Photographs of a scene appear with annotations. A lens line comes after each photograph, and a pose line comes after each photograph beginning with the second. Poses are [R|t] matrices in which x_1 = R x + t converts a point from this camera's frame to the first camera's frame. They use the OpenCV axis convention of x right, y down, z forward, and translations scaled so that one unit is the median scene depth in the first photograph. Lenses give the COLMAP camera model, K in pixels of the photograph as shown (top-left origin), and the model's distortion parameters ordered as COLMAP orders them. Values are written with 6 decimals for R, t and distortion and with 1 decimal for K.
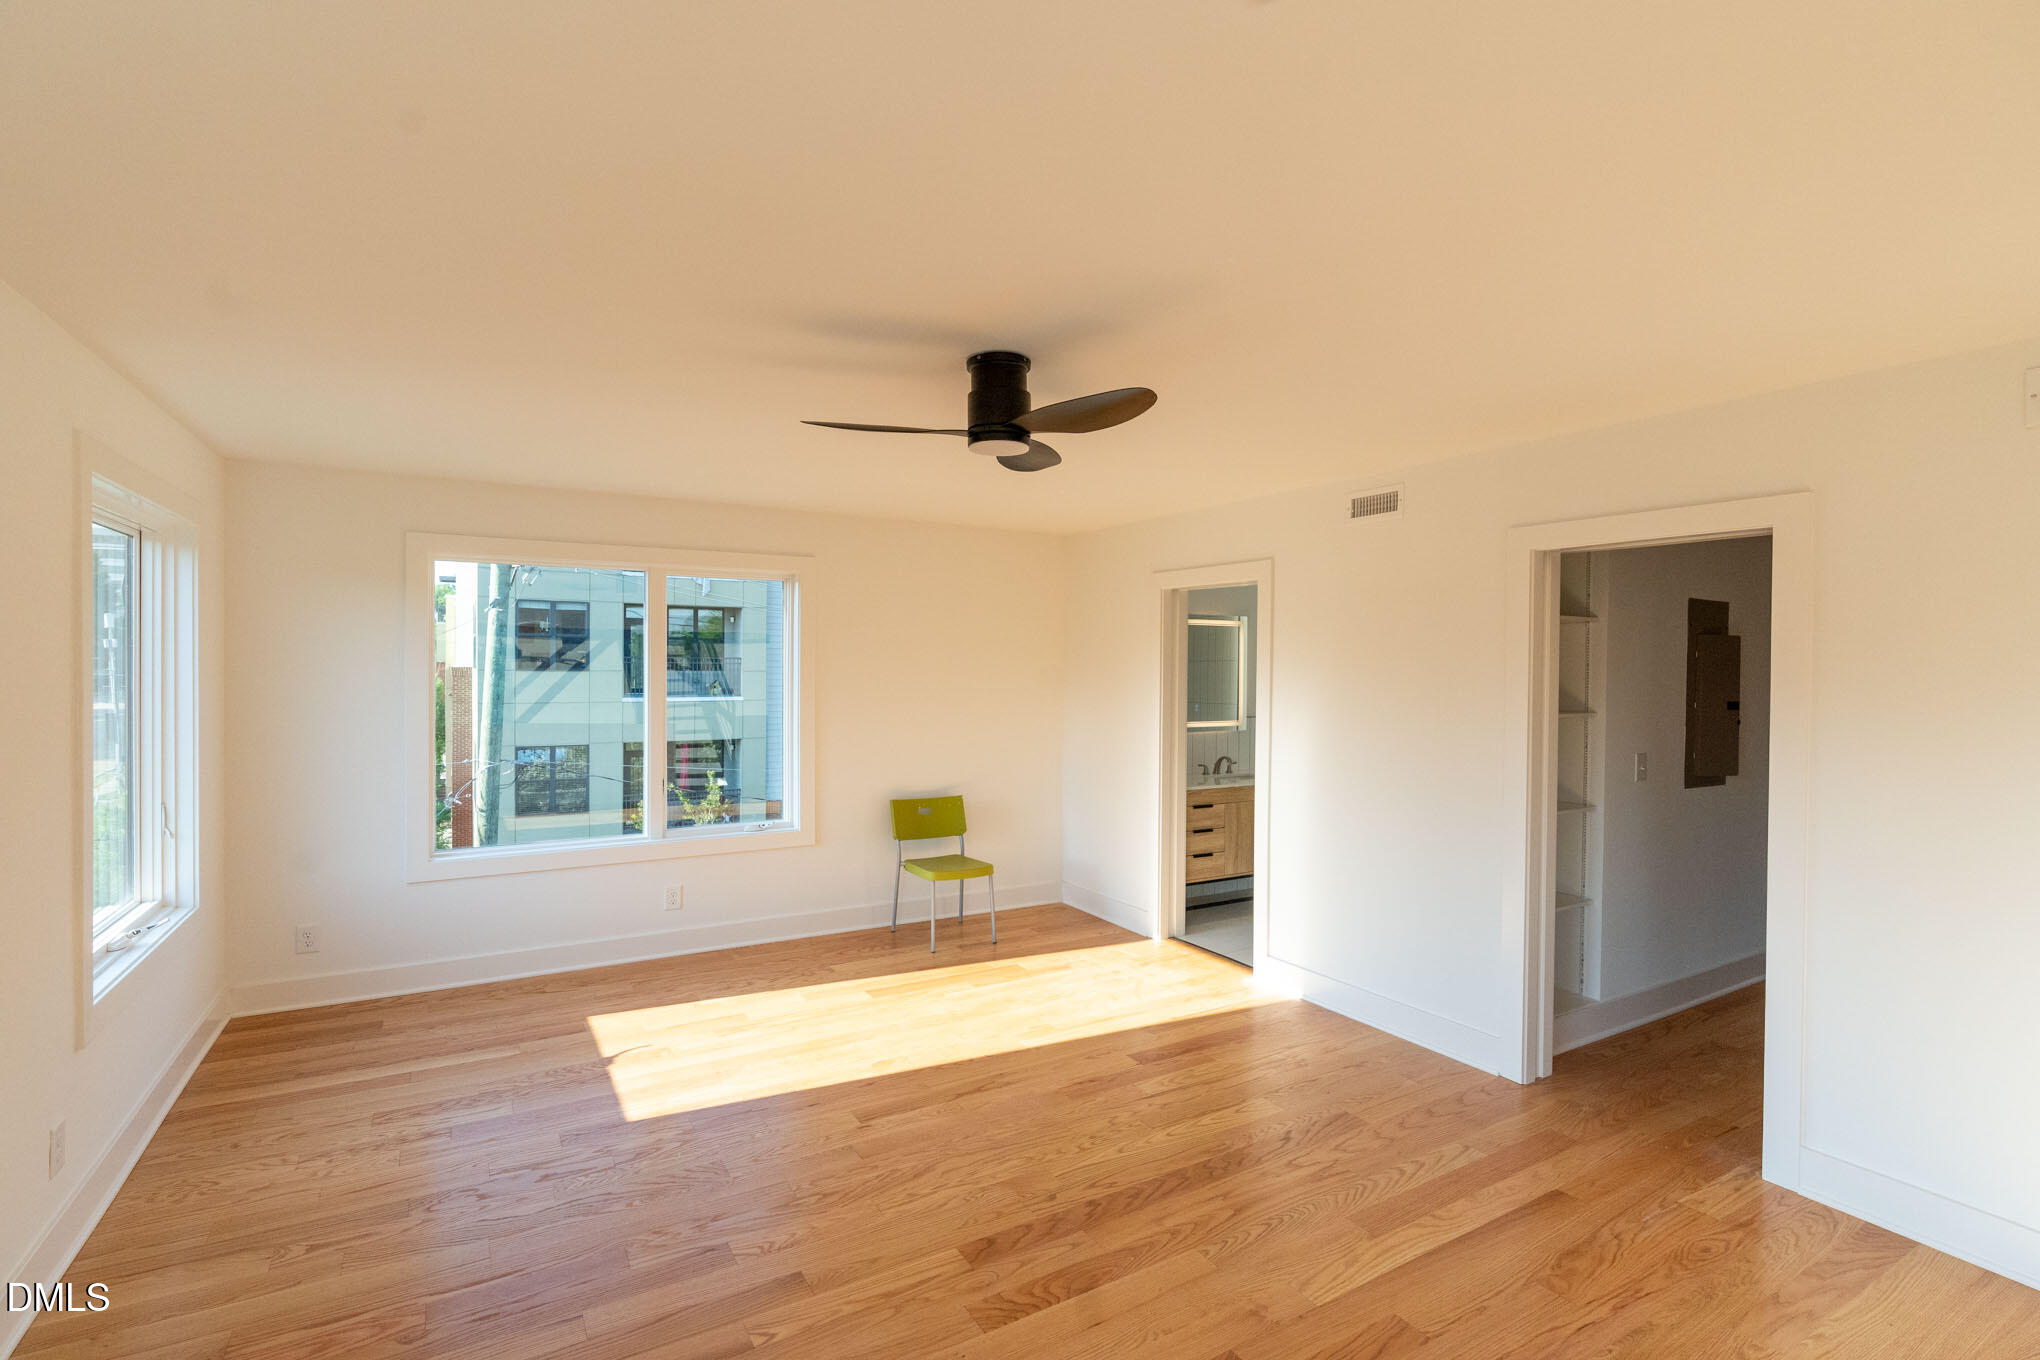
lens RADIAL K [[926.5, 0, 1020.0], [0, 926.5, 680.0], [0, 0, 1]] dist [-0.007562, -0.000050]
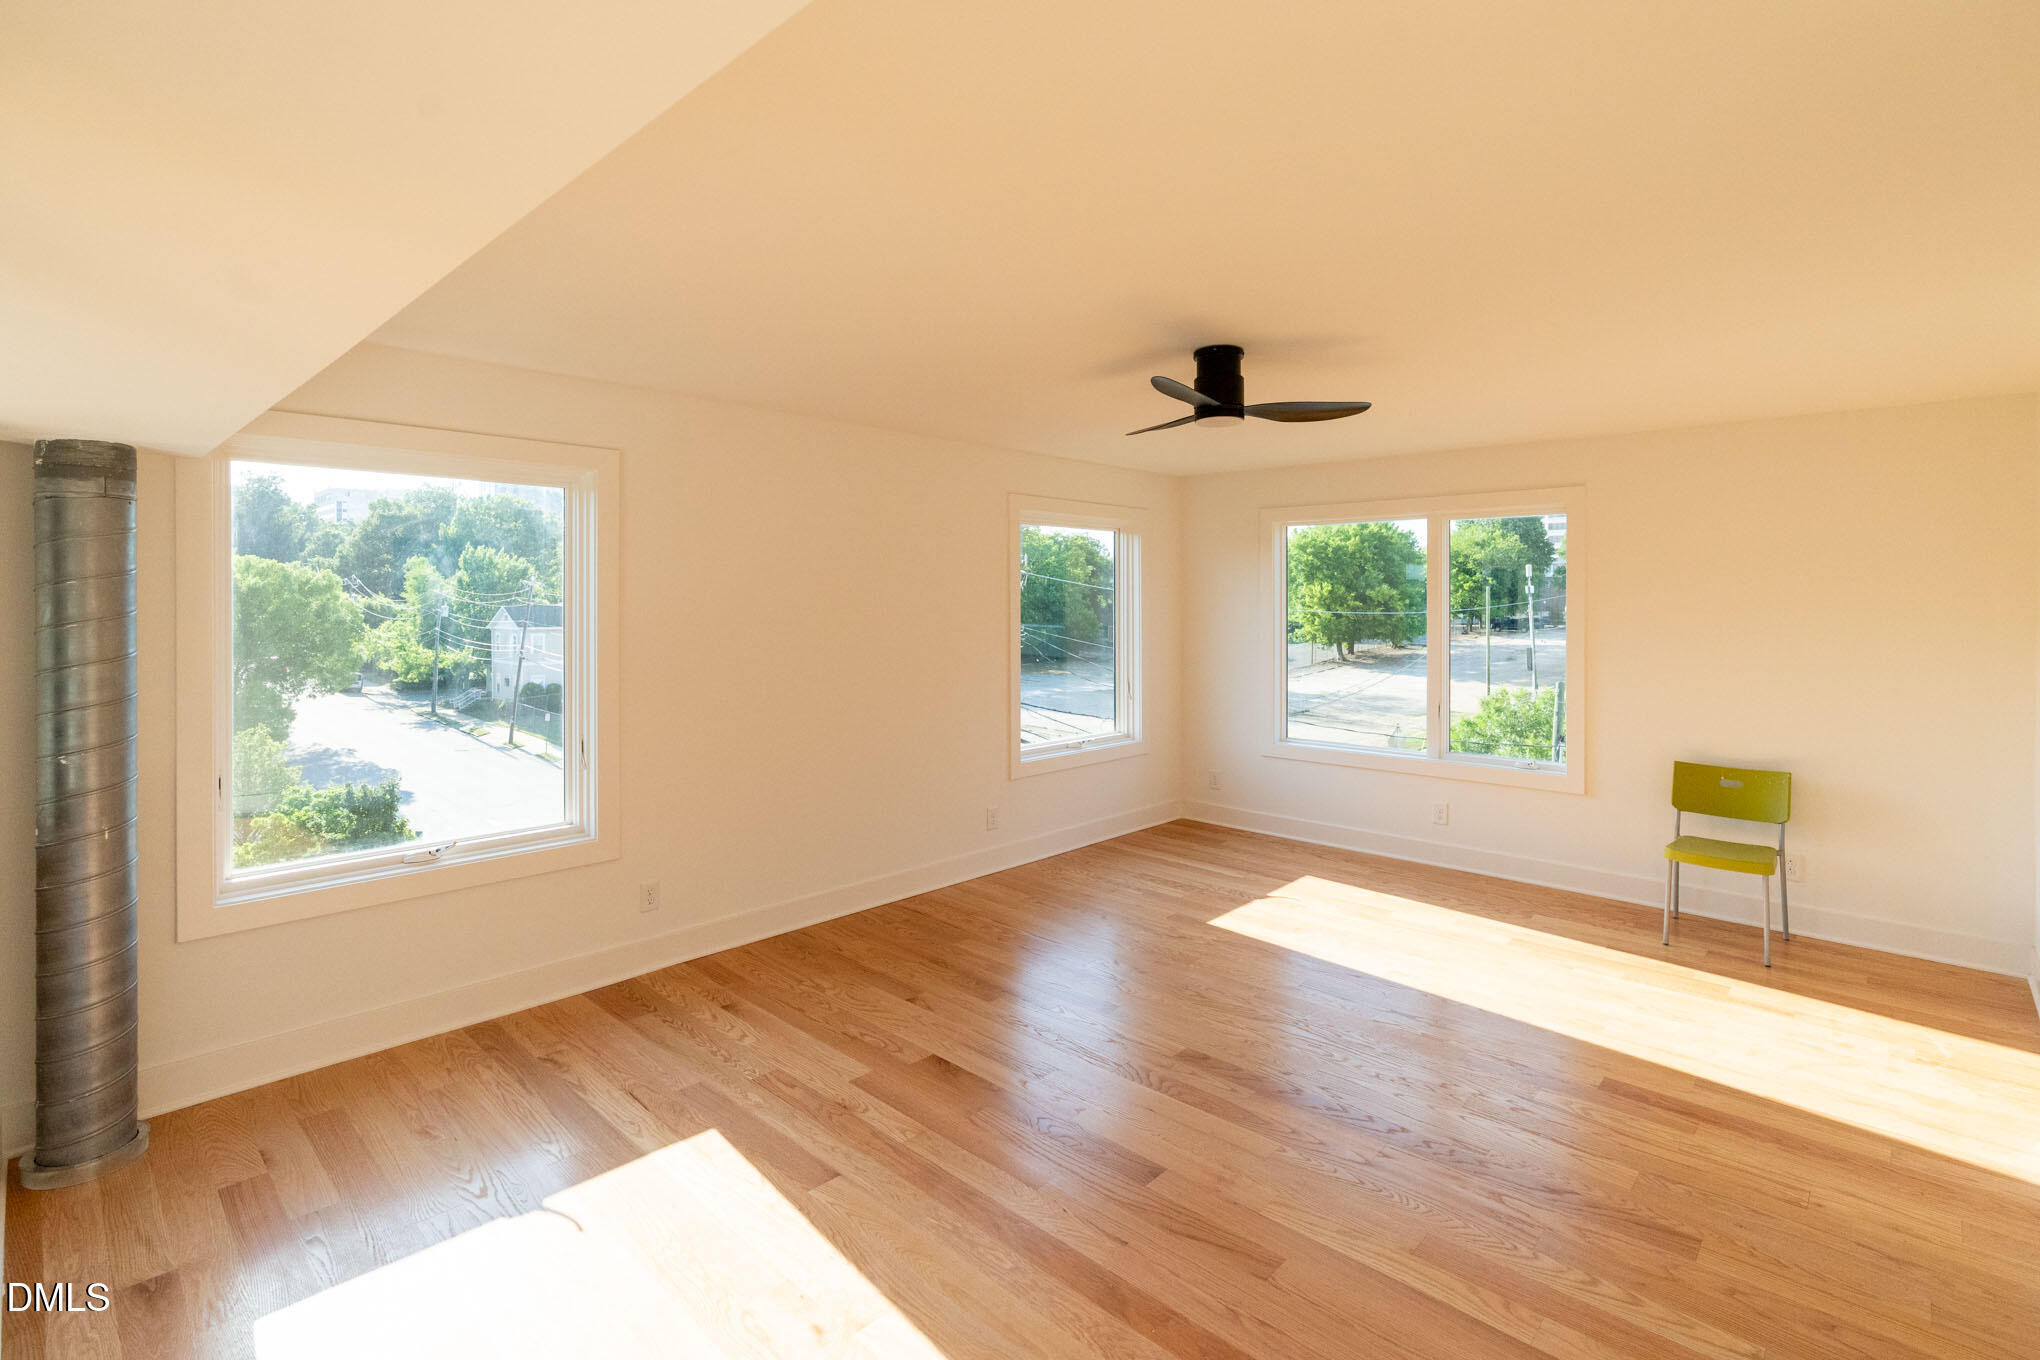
lens RADIAL K [[969.1, 0, 1022.6], [0, 969.1, 660.7], [0, 0, 1]] dist [-0.004206, 0.000123]
pose [[0.278702, 0.056316, -0.958725, 0.846382], [-0.013918, 0.998411, 0.054602, -0.003100], [0.960277, -0.001874, 0.279043, 0.290868]]
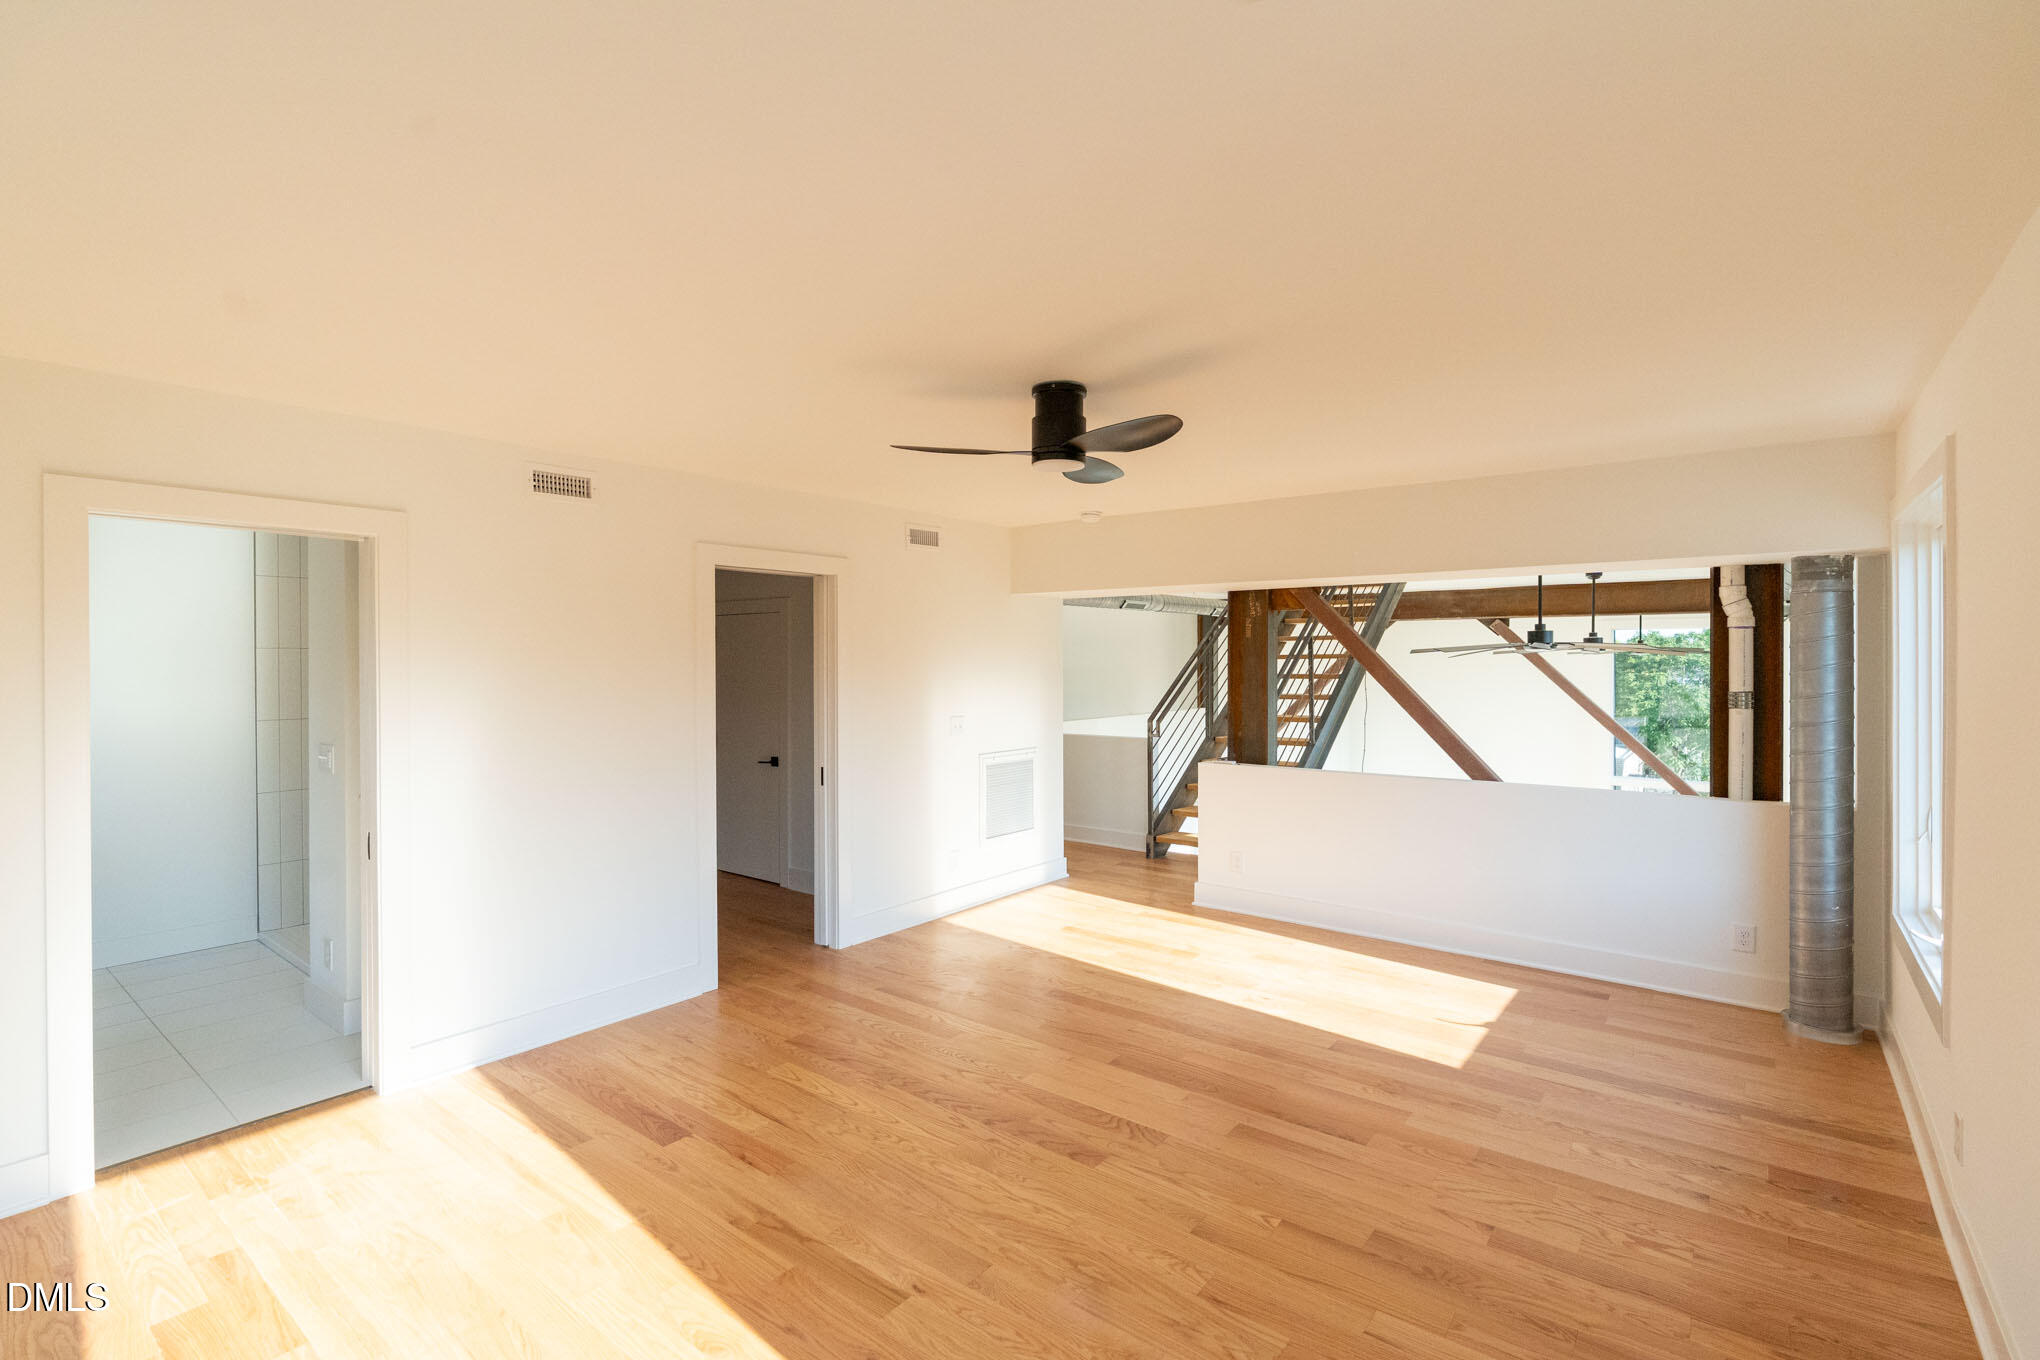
lens RADIAL K [[969.1, 0, 1022.6], [0, 969.1, 660.7], [0, 0, 1]] dist [-0.004206, 0.000123]
pose [[-0.372769, -0.006289, 0.927903, -0.837994], [0.010512, 0.999884, 0.011000, -0.017190], [-0.927865, 0.013855, -0.372660, 1.116412]]
